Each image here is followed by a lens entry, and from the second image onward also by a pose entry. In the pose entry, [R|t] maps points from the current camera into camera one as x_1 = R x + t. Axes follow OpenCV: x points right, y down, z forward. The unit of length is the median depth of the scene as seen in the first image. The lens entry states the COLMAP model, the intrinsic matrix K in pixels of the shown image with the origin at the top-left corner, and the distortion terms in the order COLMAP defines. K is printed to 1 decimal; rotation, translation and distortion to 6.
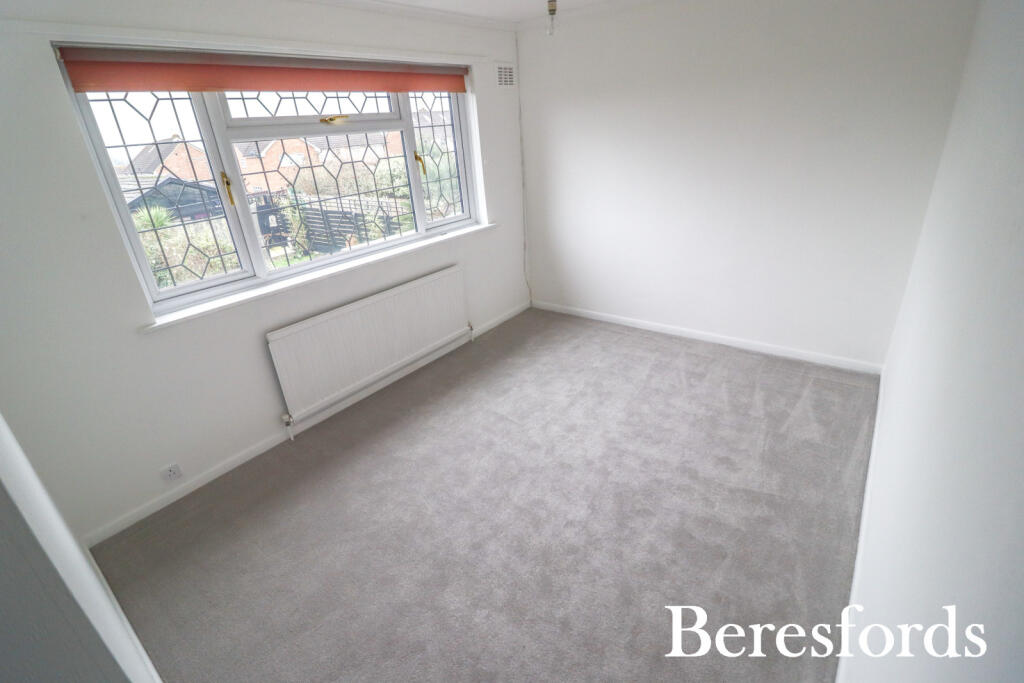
lens RADIAL K [[477.0, 0, 528.8], [0, 477.0, 325.1], [0, 0, 1]] dist [-0.000791, -0.000724]
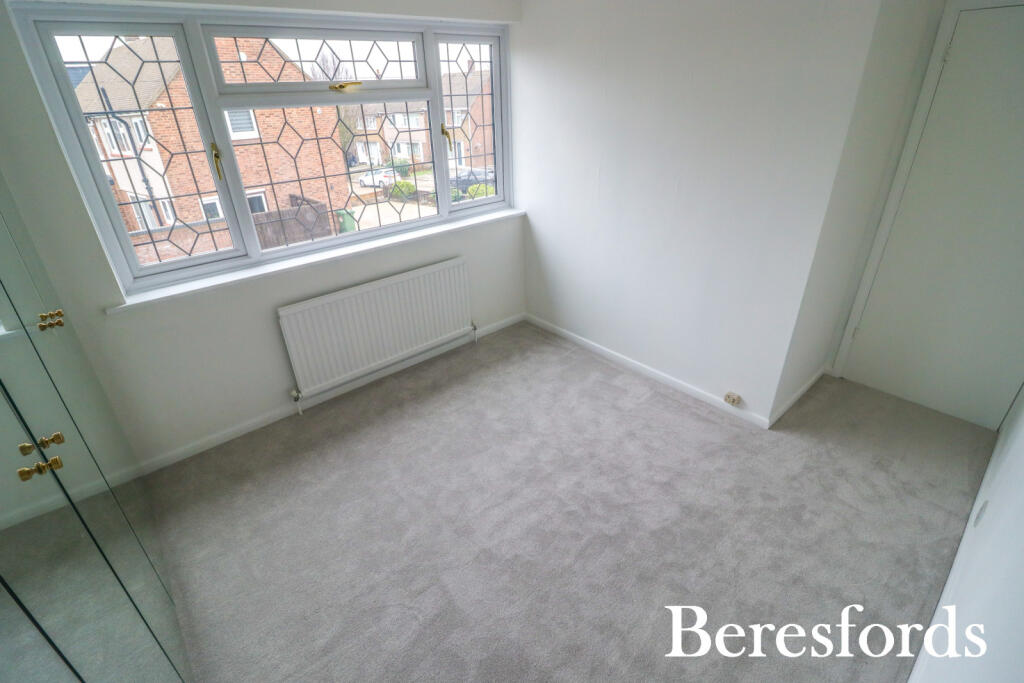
lens RADIAL K [[463.6, 0, 512.0], [0, 463.6, 341.5], [0, 0, 1]] dist [-0.001909, 0.000046]
pose [[0.975011, 0.121558, -0.185952, 0.113635], [-0.103034, 0.988986, 0.106262, -0.067272], [0.196820, -0.084447, 0.976796, 0.137836]]
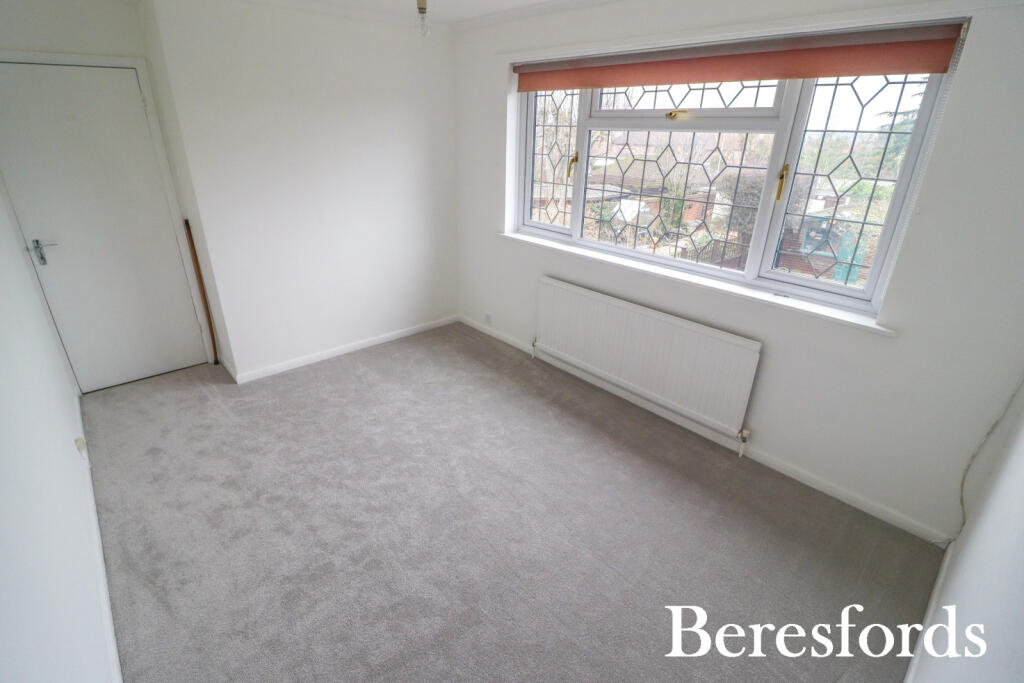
lens RADIAL K [[501.6, 0, 485.2], [0, 501.6, 339.7], [0, 0, 1]] dist [0.040730, -0.027222]
pose [[-0.226054, 0.431506, -0.873328, 0.737983], [-0.393168, 0.779849, 0.487087, -0.431434], [0.891245, 0.453473, -0.006634, 0.890749]]
